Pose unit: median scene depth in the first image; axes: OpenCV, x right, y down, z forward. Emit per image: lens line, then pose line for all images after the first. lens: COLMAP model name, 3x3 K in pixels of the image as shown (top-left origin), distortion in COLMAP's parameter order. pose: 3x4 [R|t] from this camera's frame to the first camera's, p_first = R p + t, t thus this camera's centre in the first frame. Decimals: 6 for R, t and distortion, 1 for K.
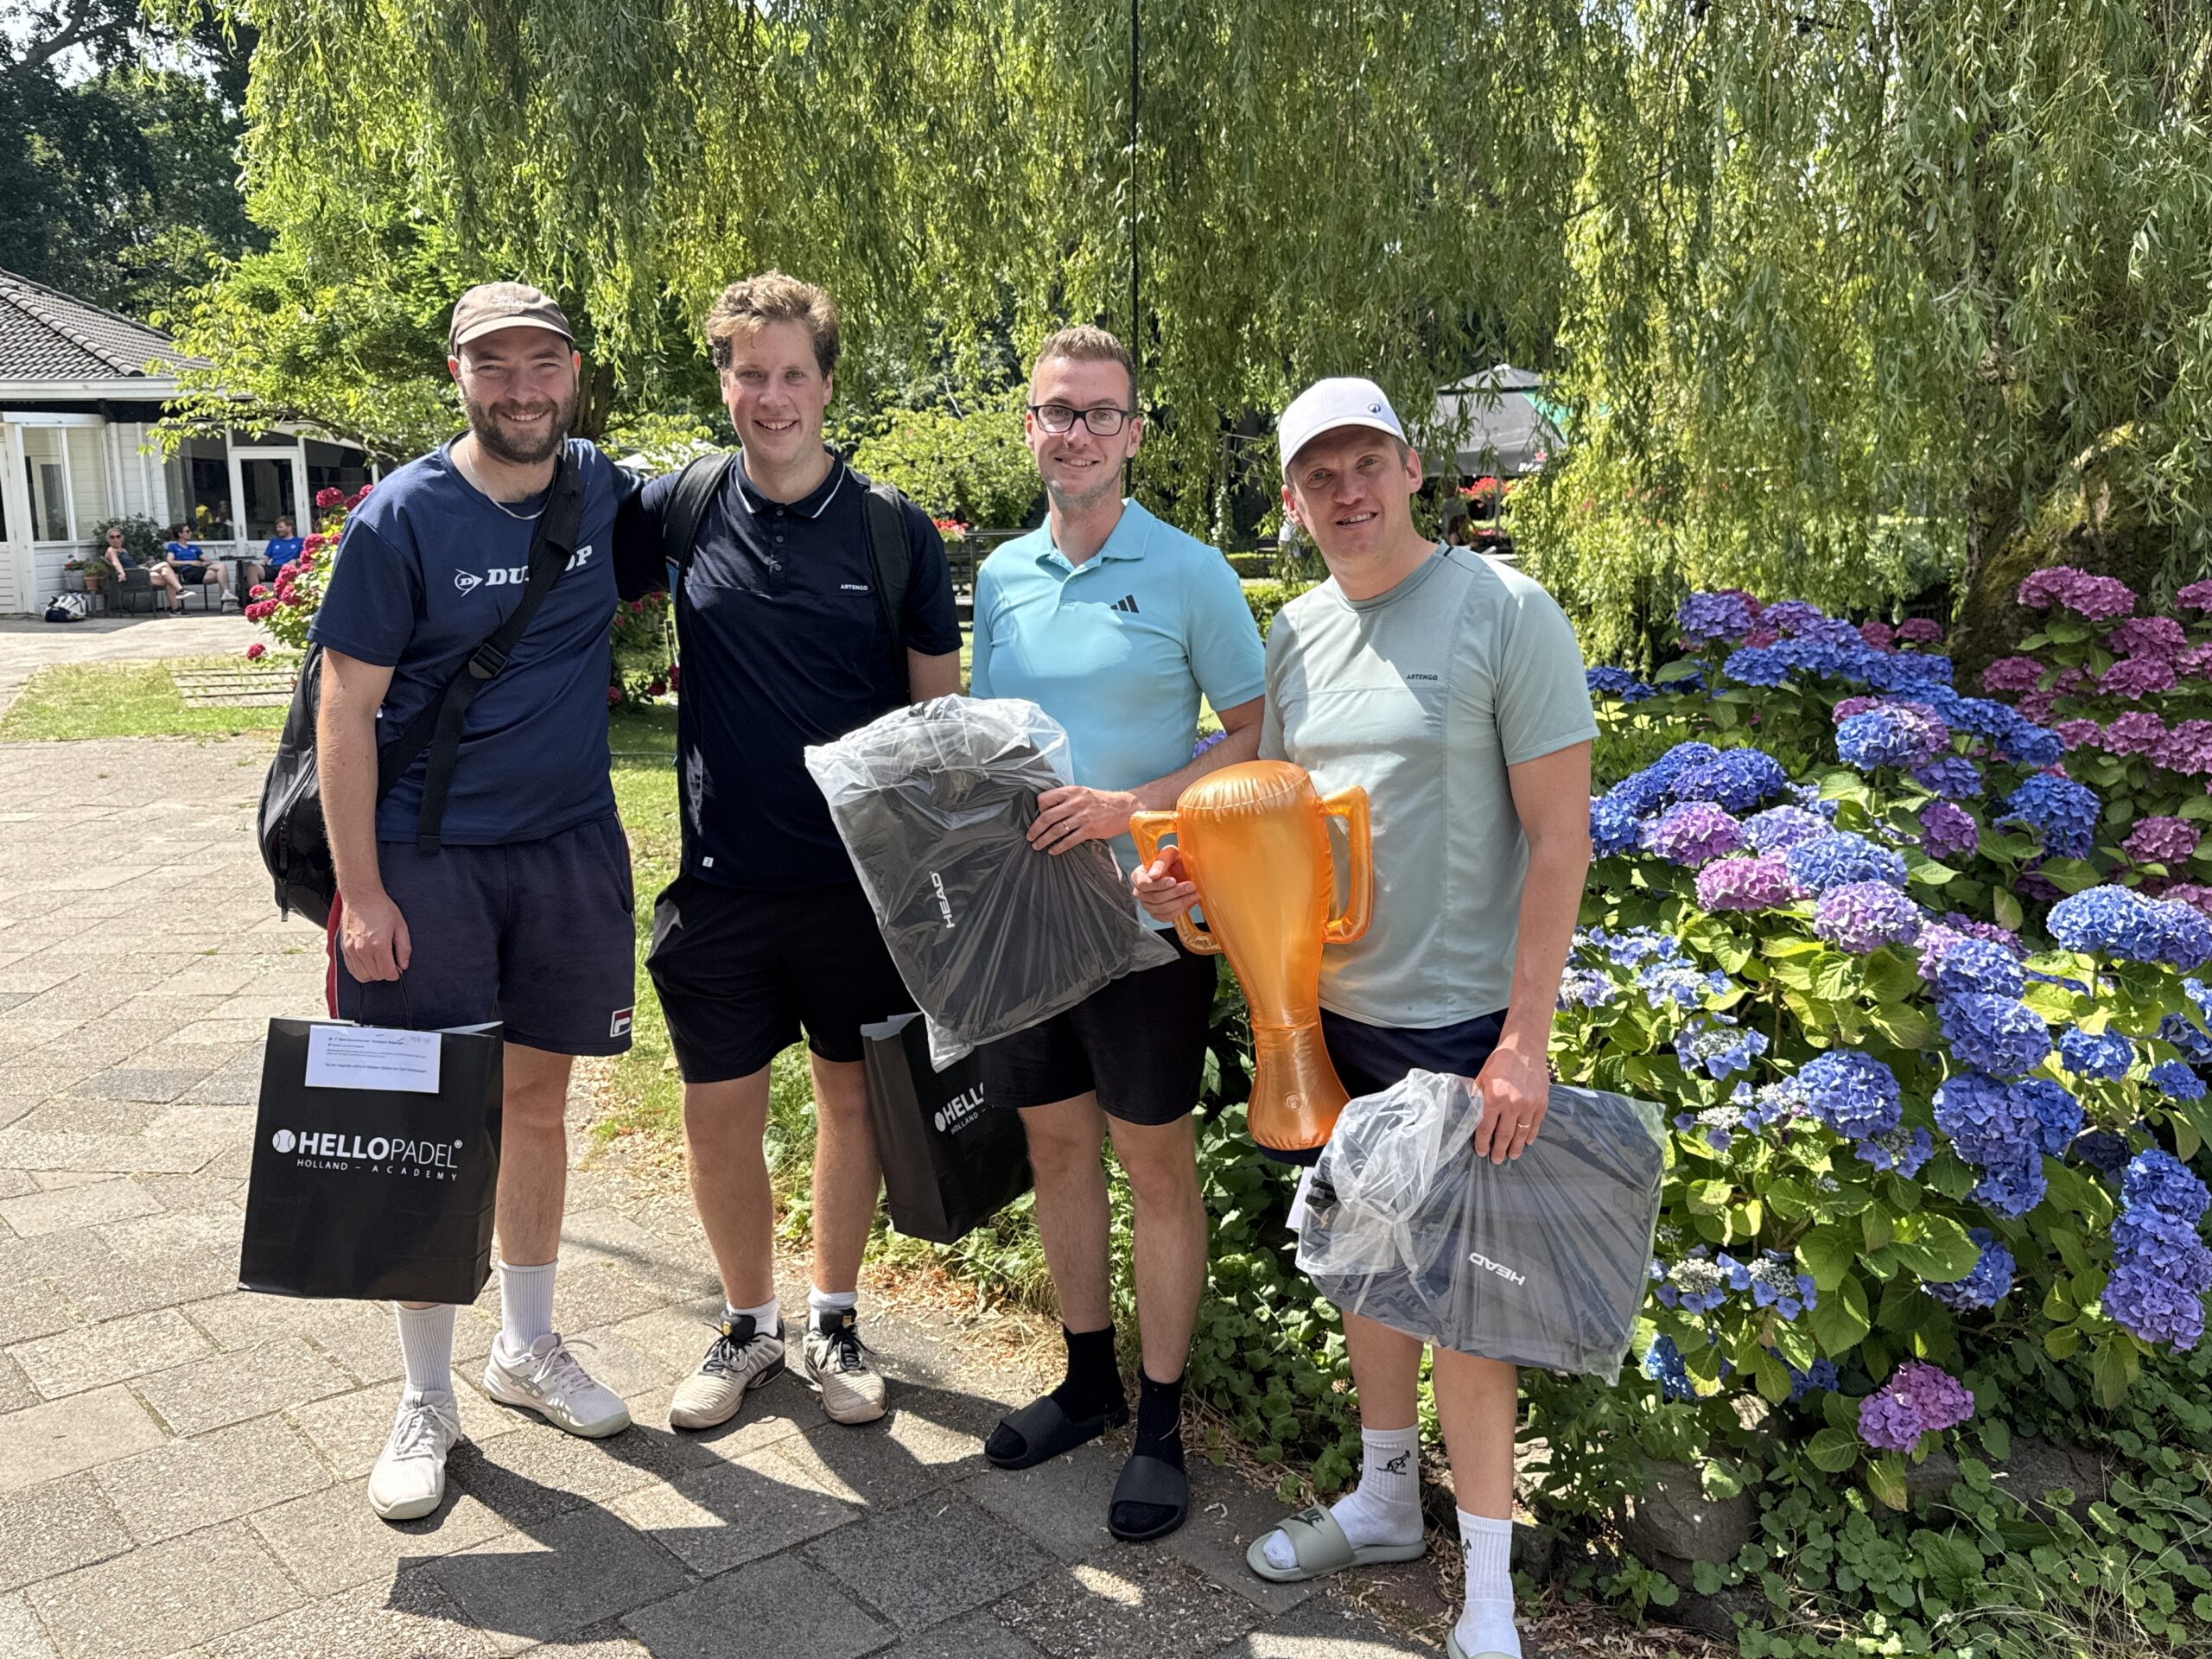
lens RADIAL K [[1877.8, 0, 1108.7], [0, 1877.8, 845.4], [0, 0, 1]] dist [0.024265, -0.051682]
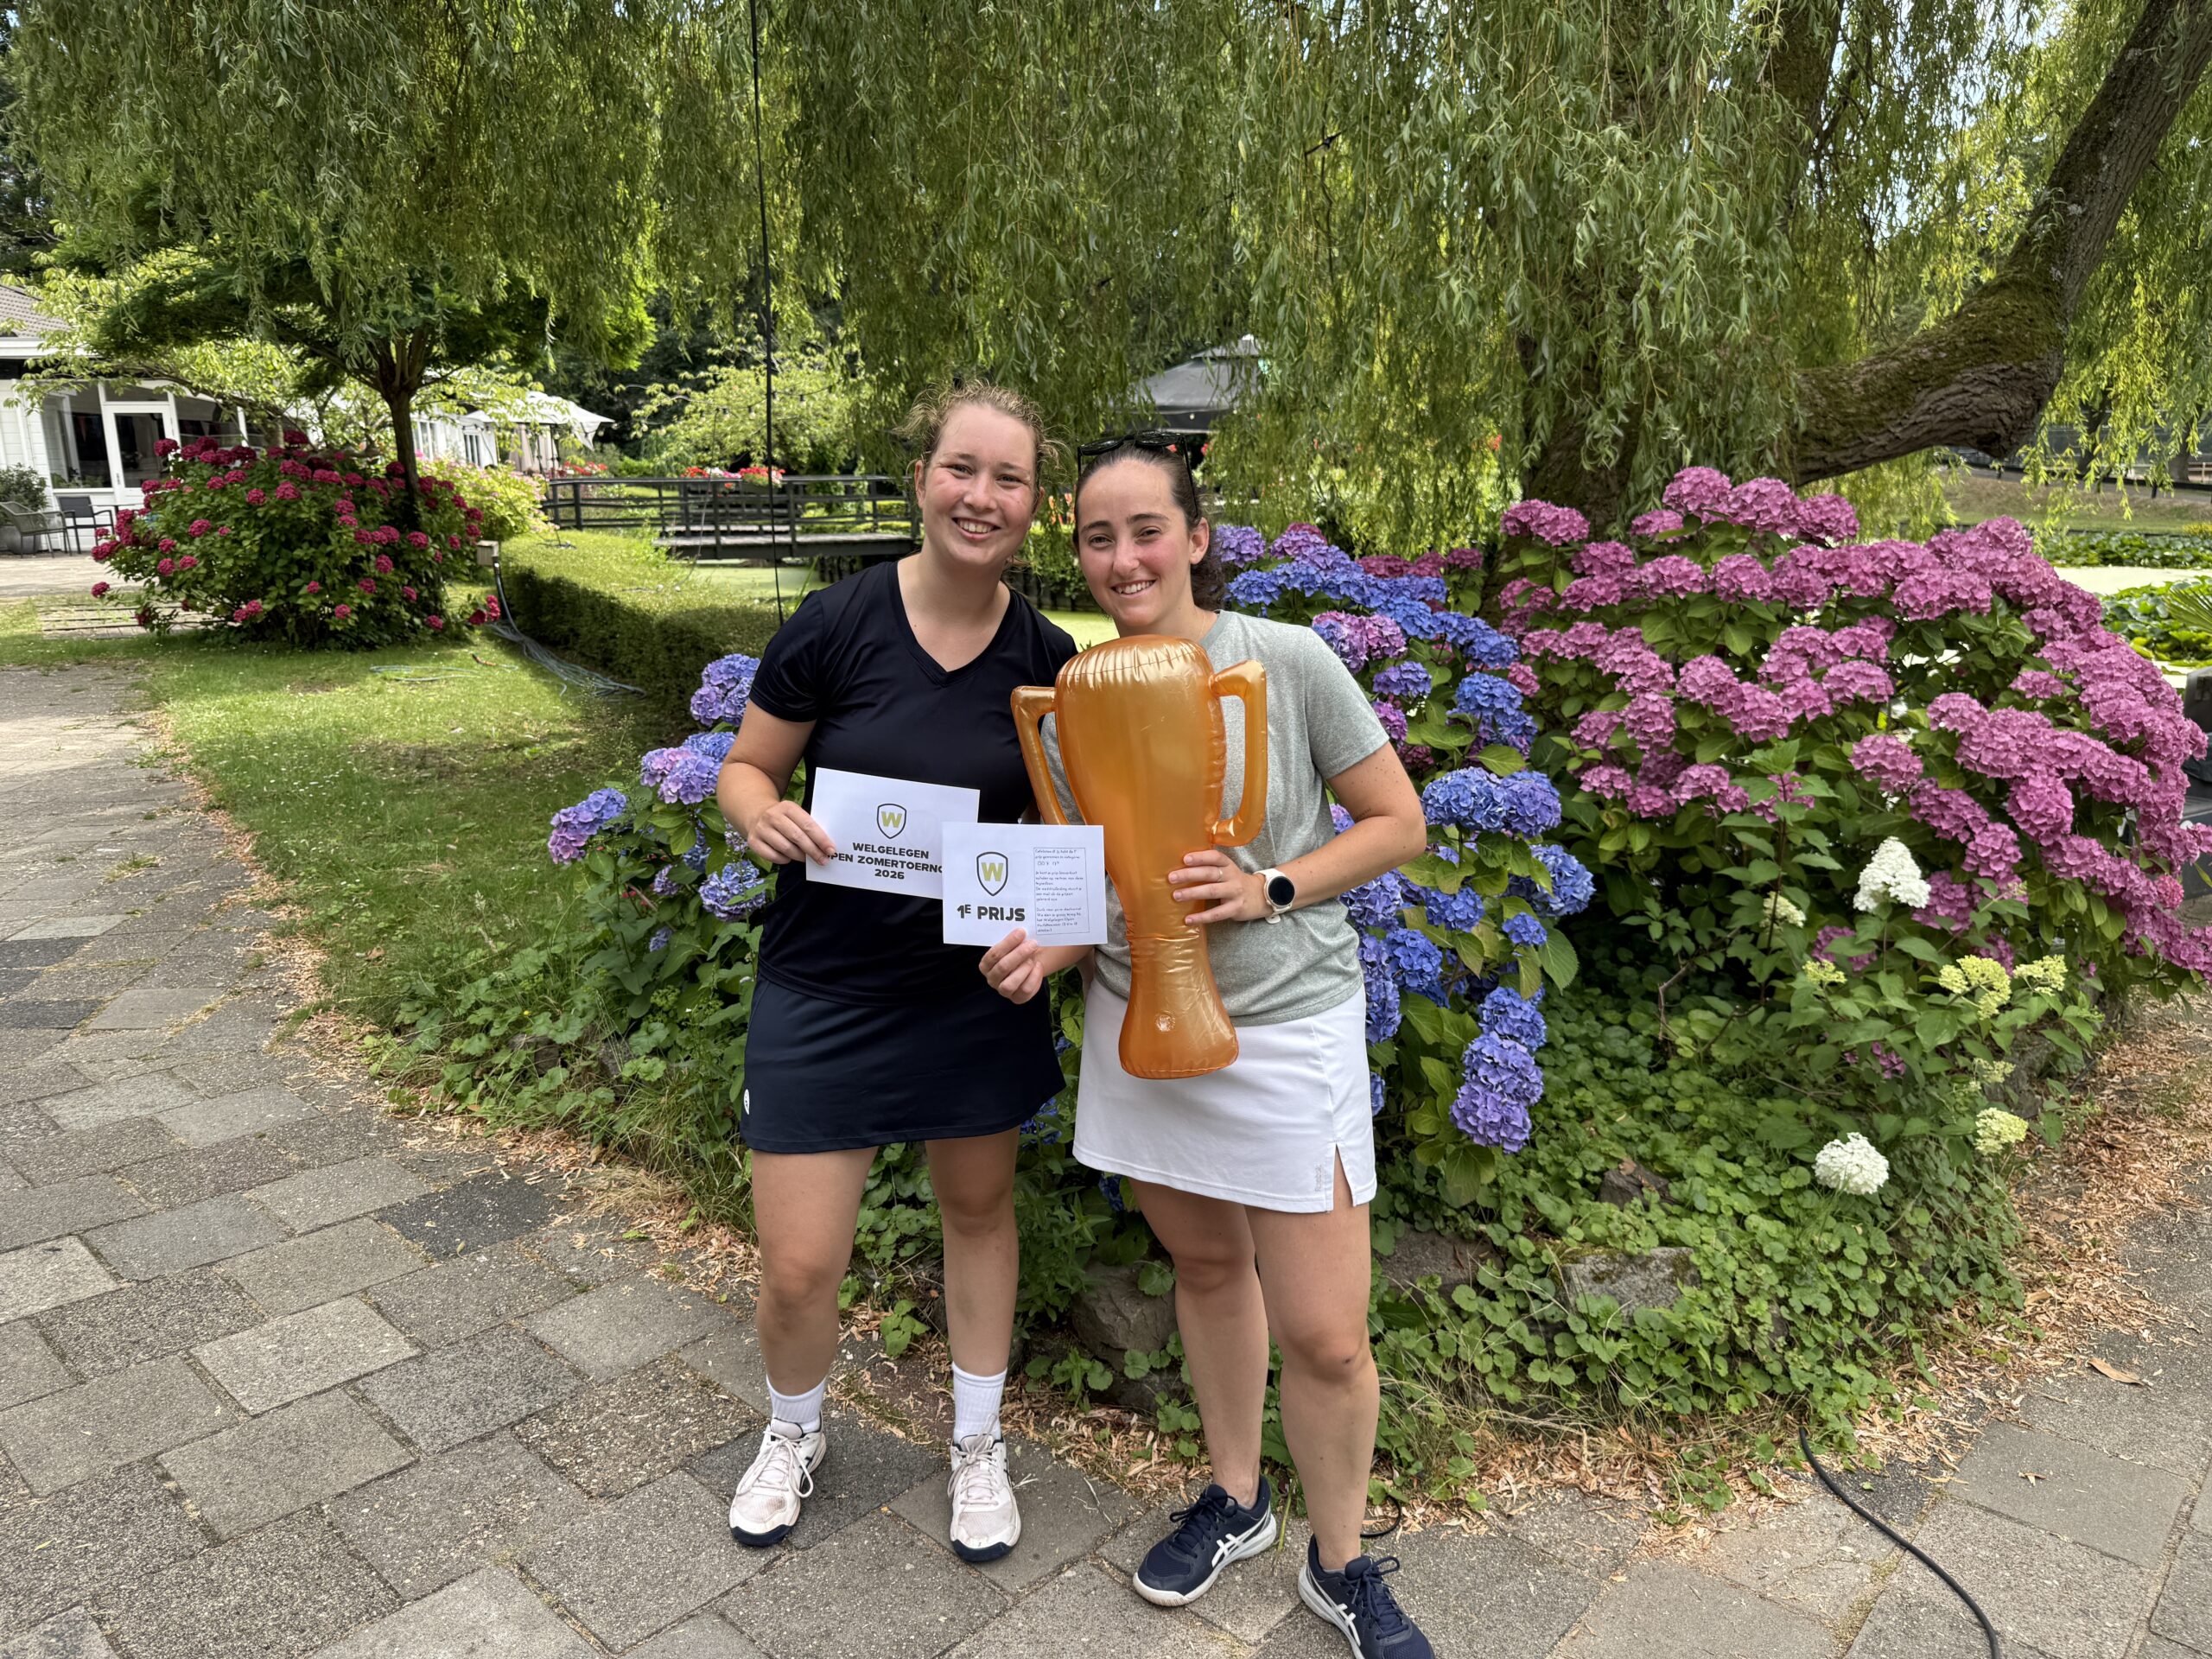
lens RADIAL K [[1579.1, 0, 1114.7], [0, 1579.1, 852.8], [0, 0, 1]] dist [0.006715, -0.018603]
pose [[0.994519, -0.024441, 0.101663, 0.182969], [0.017645, 0.997582, 0.067222, 0.003322], [-0.103060, -0.065060, 0.992545, 0.038792]]
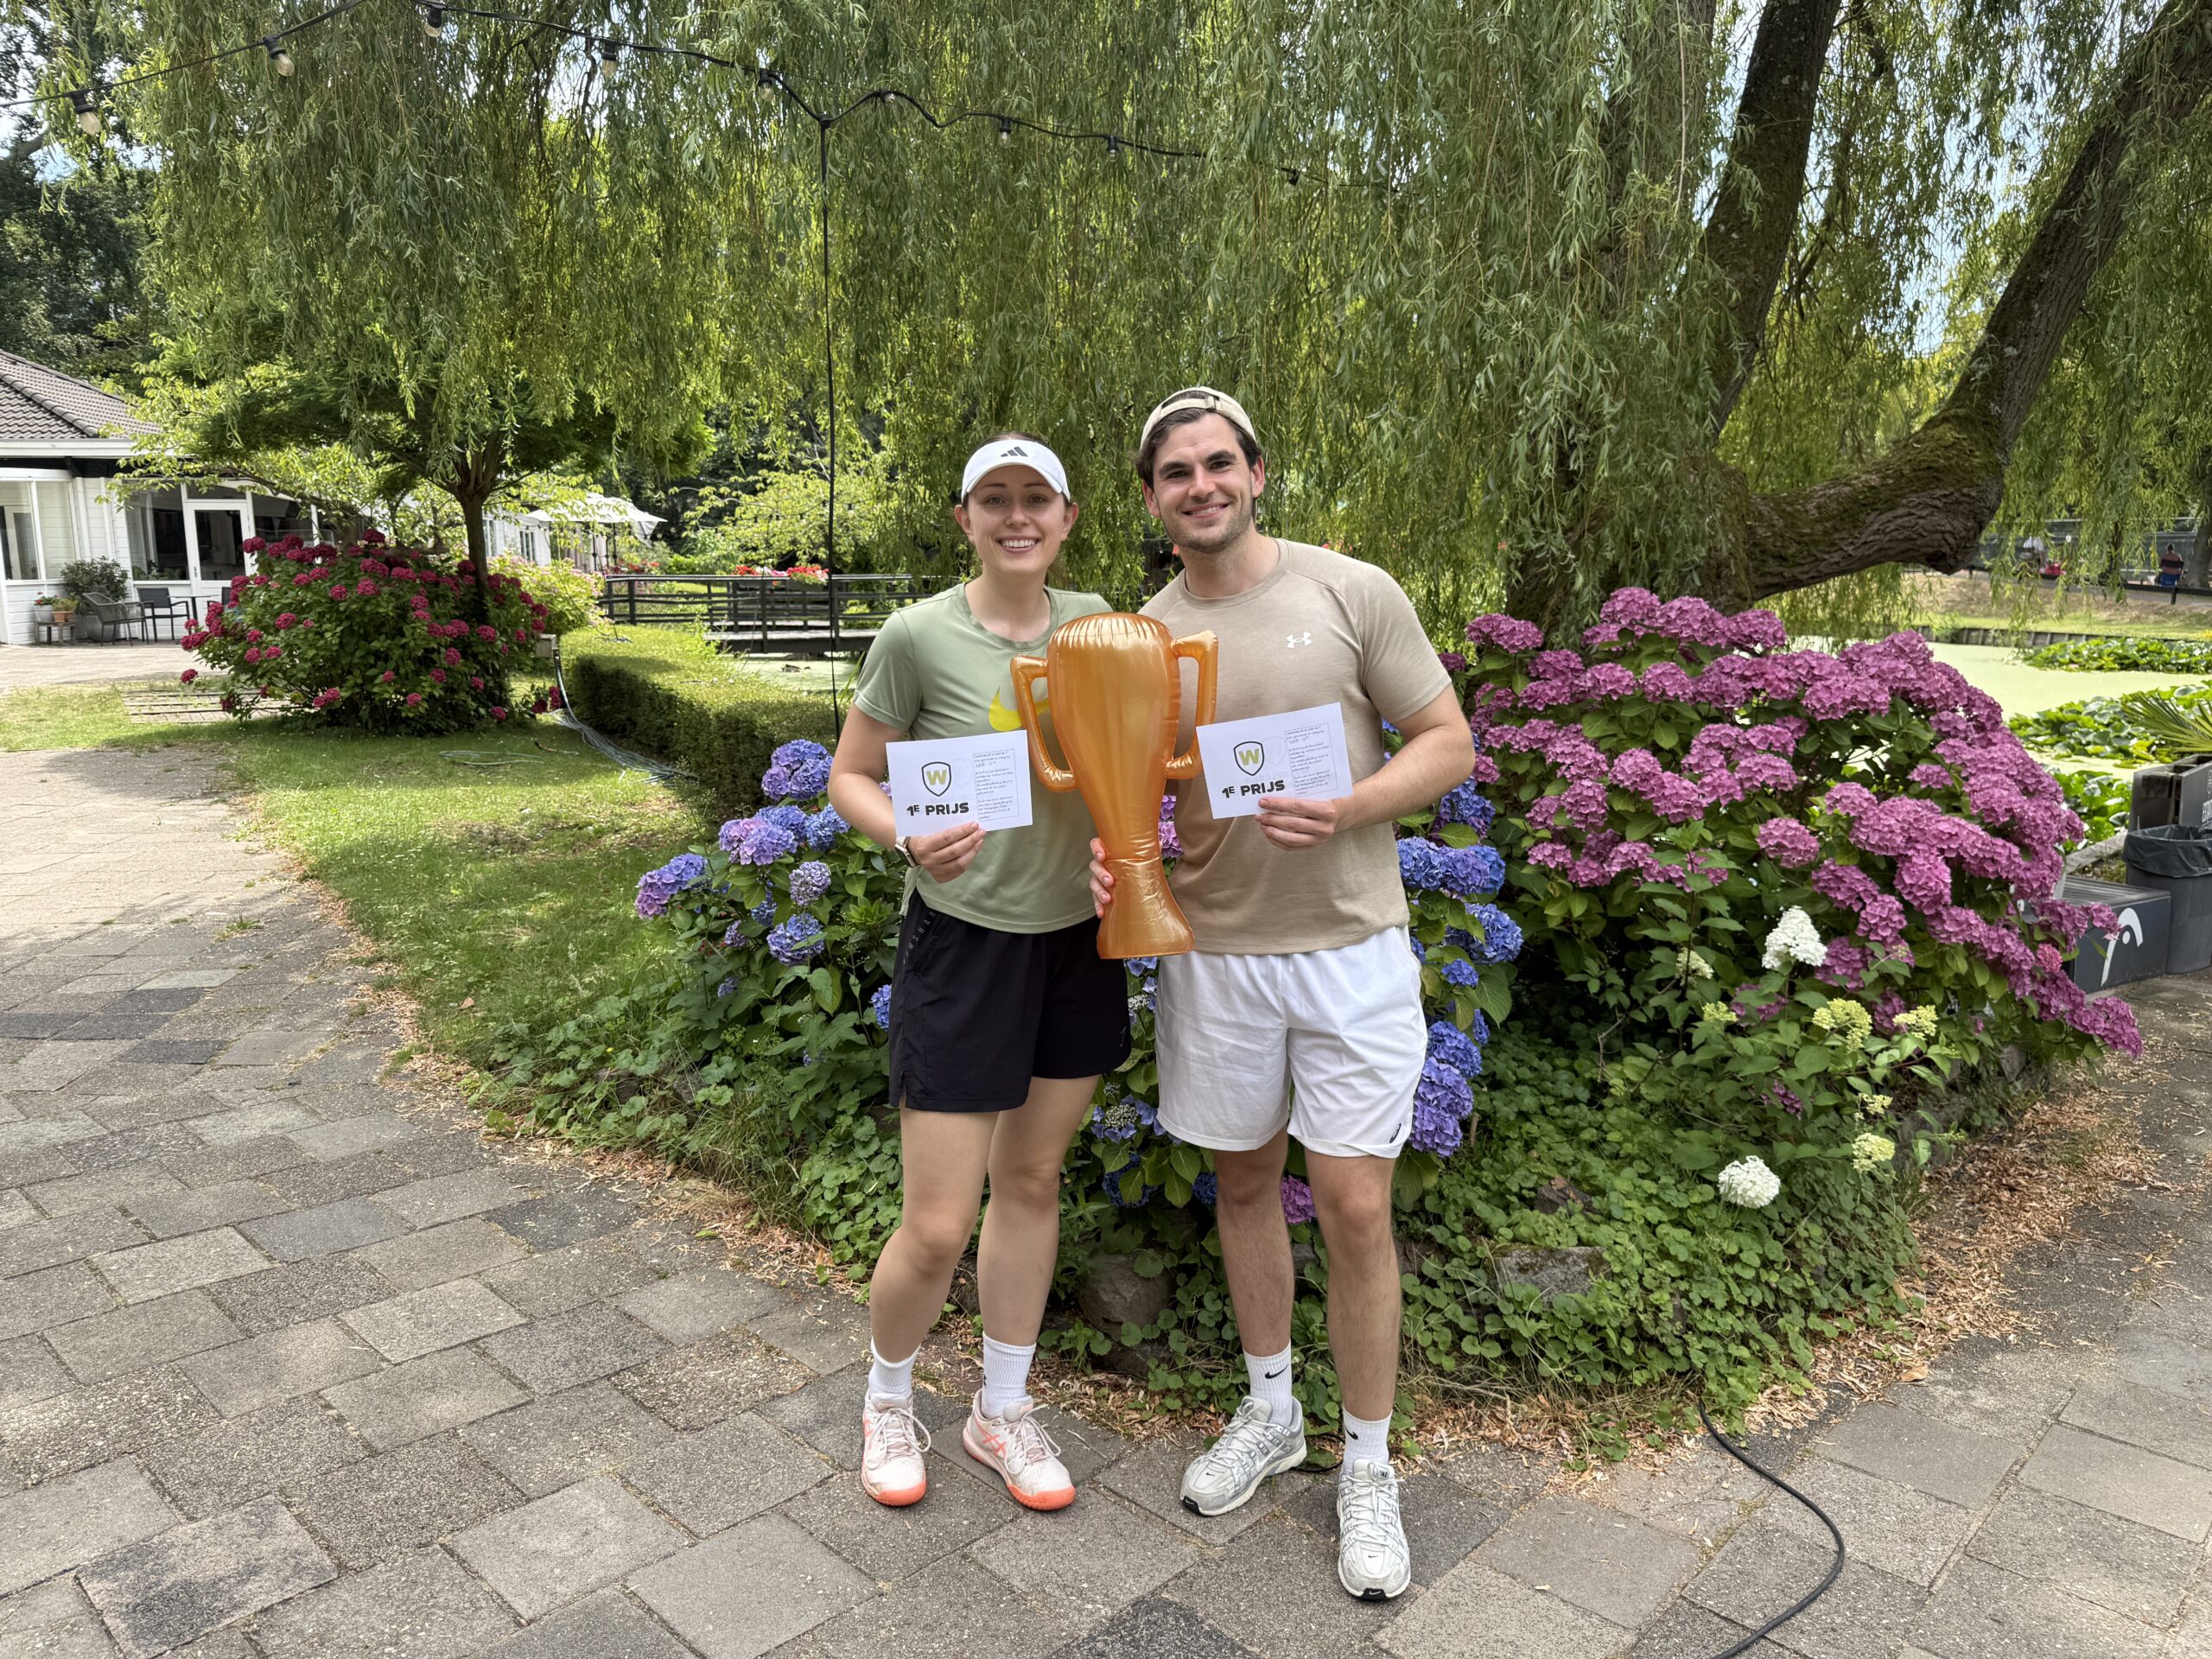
lens RADIAL K [[1579.1, 0, 1115.7], [0, 1579.1, 845.8], [0, 0, 1]] dist [0.006715, -0.018603]
pose [[0.996524, -0.007107, 0.083007, 0.182667], [0.006836, 0.999970, 0.003554, 0.018836], [-0.083030, -0.002974, 0.996543, -0.140694]]
